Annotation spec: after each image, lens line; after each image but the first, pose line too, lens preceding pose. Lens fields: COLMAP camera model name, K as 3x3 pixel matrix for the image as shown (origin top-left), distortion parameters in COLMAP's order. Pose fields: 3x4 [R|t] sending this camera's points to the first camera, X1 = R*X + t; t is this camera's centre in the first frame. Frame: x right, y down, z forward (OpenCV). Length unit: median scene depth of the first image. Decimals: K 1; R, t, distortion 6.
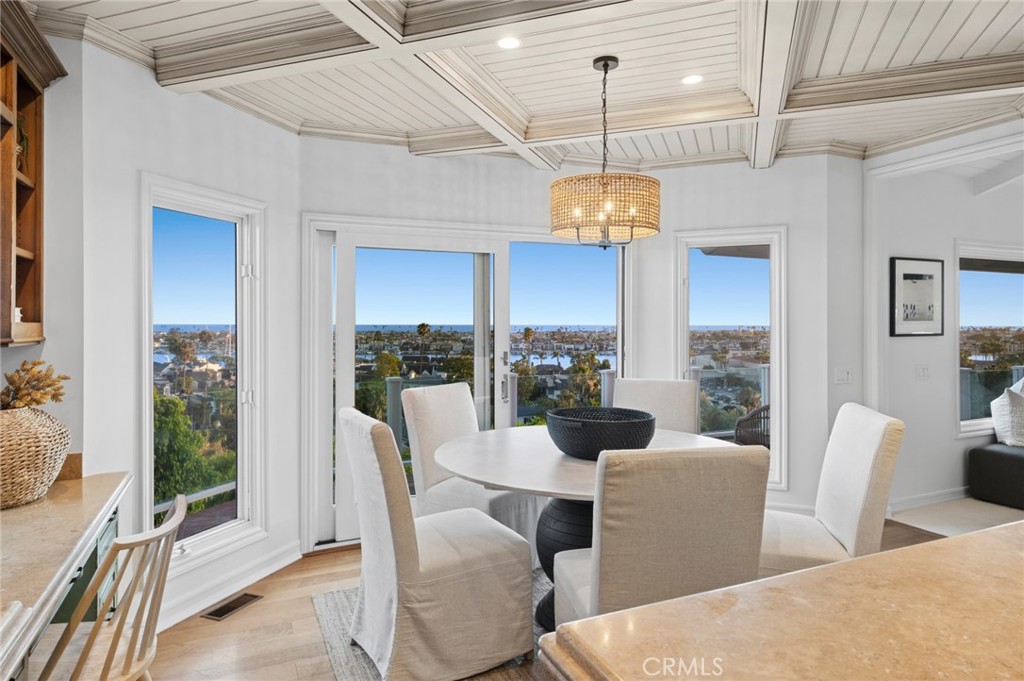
lens RADIAL K [[611.1, 0, 509.8], [0, 611.1, 325.0], [0, 0, 1]] dist [-0.007326, 0.002818]
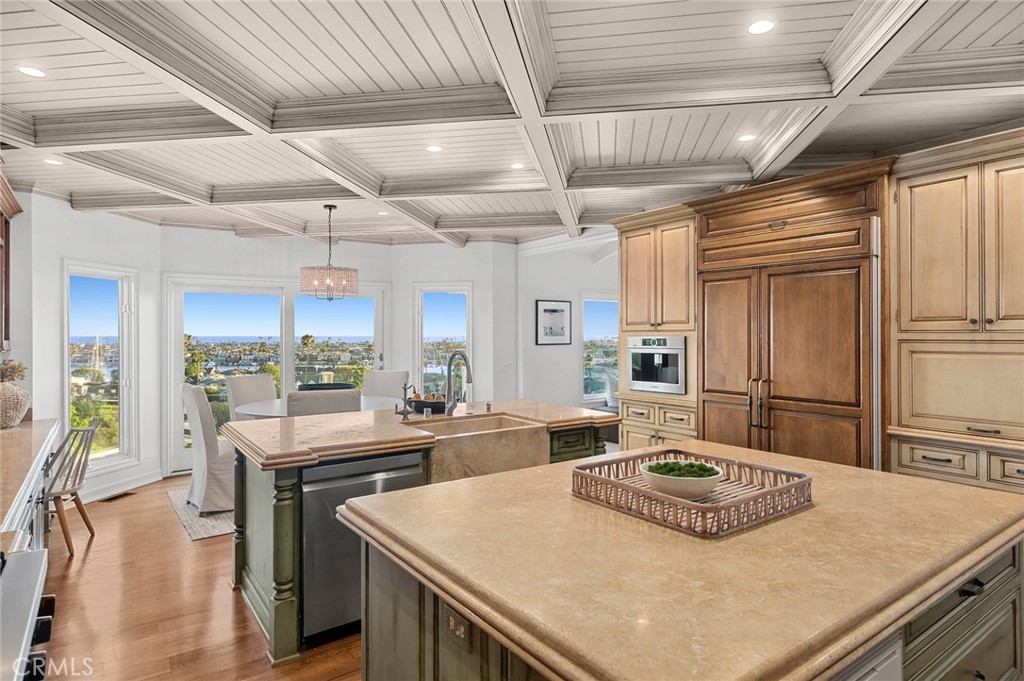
lens RADIAL K [[573.4, 0, 517.5], [0, 573.4, 335.0], [0, 0, 1]] dist [-0.001372, -0.000360]
pose [[0.979286, -0.001572, 0.202475, 0.249002], [0.001867, 0.999997, -0.001269, -0.008514], [-0.202473, 0.001621, 0.979287, -0.620911]]
